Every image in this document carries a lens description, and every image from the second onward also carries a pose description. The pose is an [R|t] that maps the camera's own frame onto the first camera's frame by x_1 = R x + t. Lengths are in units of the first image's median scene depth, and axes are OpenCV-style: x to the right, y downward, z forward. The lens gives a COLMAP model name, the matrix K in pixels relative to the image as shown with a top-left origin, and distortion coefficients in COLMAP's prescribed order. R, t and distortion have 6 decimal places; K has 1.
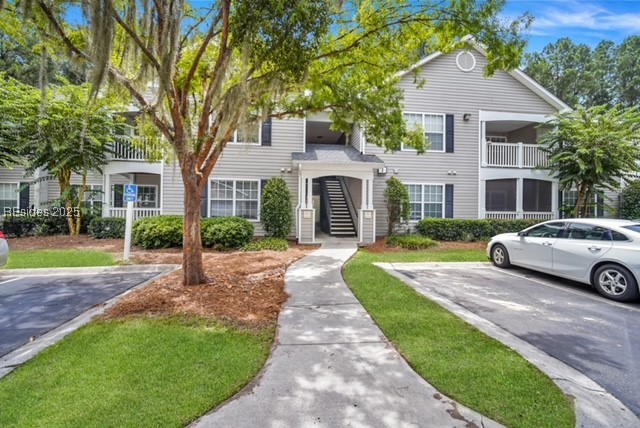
lens RADIAL K [[290.8, 0, 320.0], [0, 290.8, 214.0], [0, 0, 1]] dist [-0.009554, 0.000068]
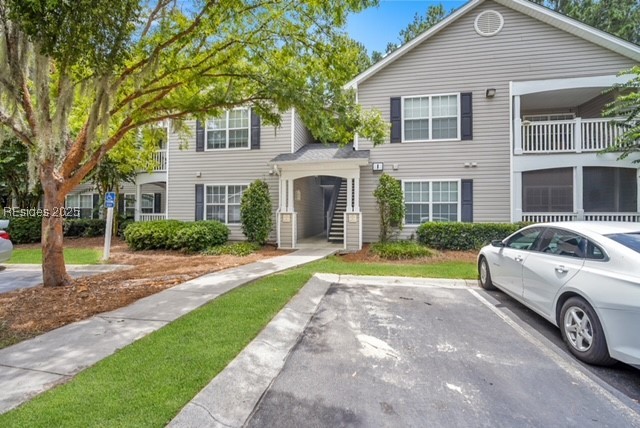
lens RADIAL K [[290.8, 0, 320.0], [0, 290.8, 214.0], [0, 0, 1]] dist [-0.009554, 0.000068]
pose [[0.953250, -0.010915, -0.301985, 0.315267], [0.006601, 0.999861, -0.015300, 0.002804], [0.302110, 0.012591, 0.953190, 0.121981]]
